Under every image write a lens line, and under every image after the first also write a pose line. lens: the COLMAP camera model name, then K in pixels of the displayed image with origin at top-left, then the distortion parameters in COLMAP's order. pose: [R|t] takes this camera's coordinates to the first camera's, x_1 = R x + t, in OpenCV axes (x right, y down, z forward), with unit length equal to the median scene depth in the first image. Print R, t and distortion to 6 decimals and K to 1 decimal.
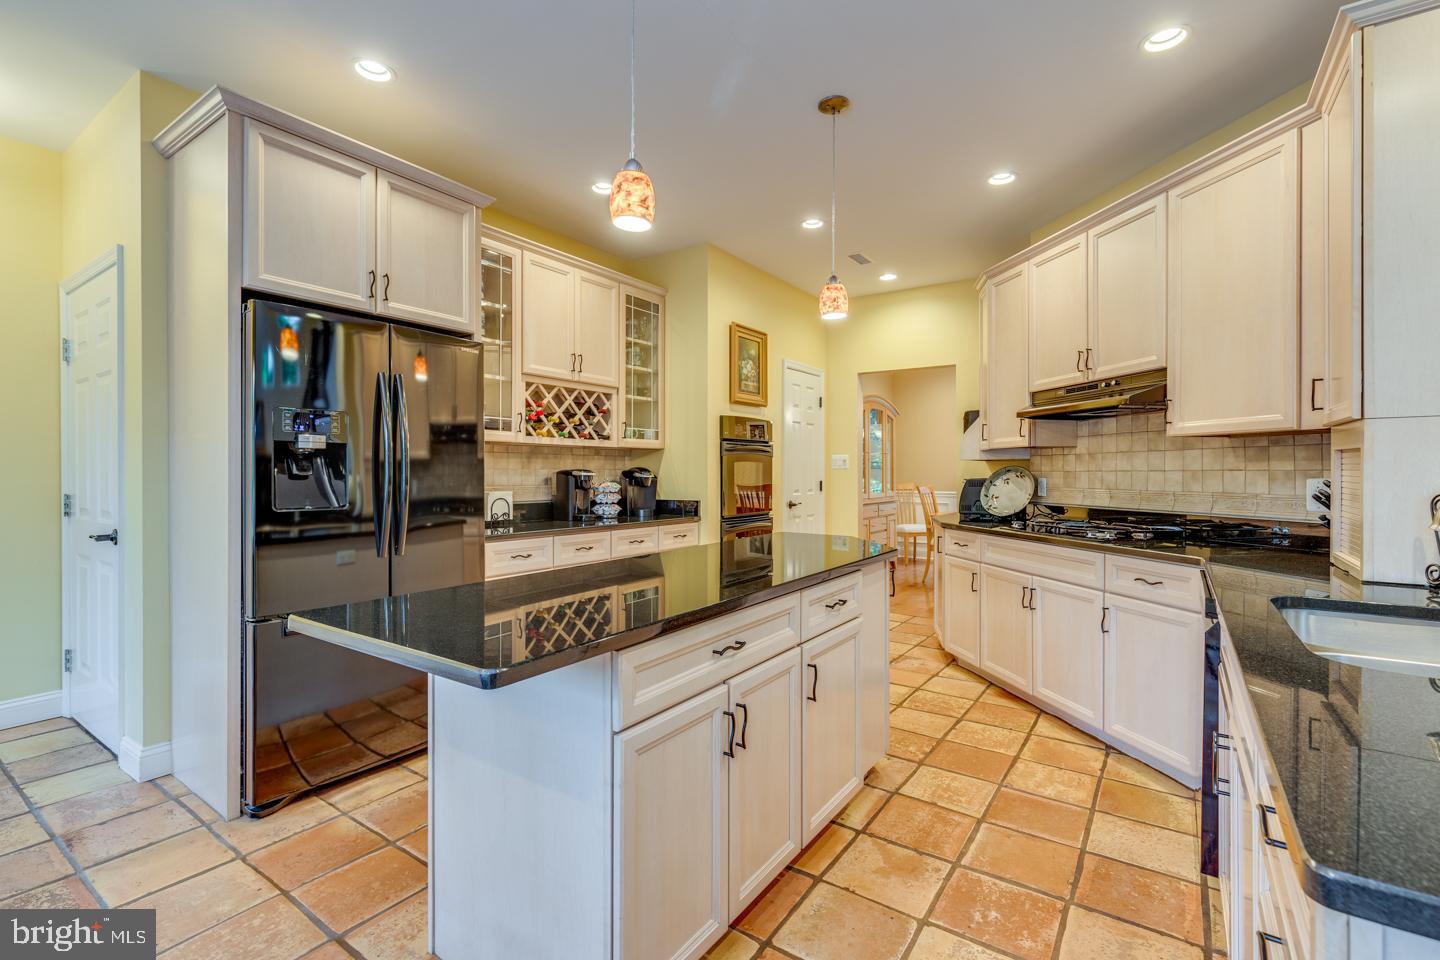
lens RADIAL K [[651.8, 0, 719.7], [0, 651.8, 474.3], [0, 0, 1]] dist [-0.001220, 0.000378]
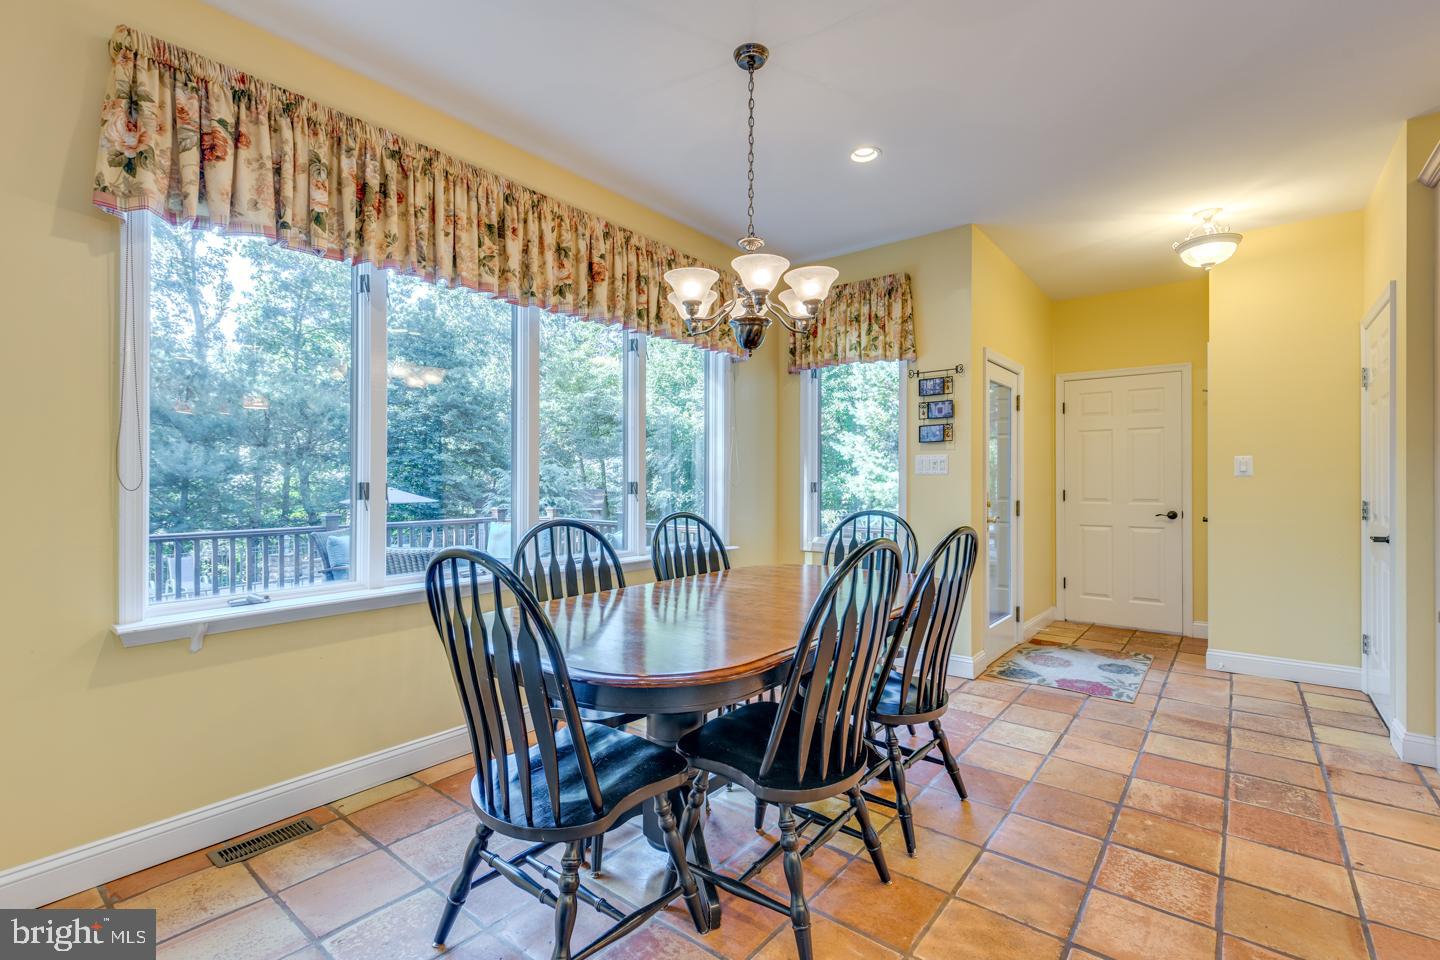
lens RADIAL K [[651.8, 0, 720.0], [0, 651.8, 480.1], [0, 0, 1]] dist [-0.001220, 0.000378]
pose [[-0.066798, -0.000510, -0.997766, 0.289841], [-0.005011, 0.999987, -0.000176, -0.001092], [0.997754, 0.004988, -0.066800, -0.090002]]
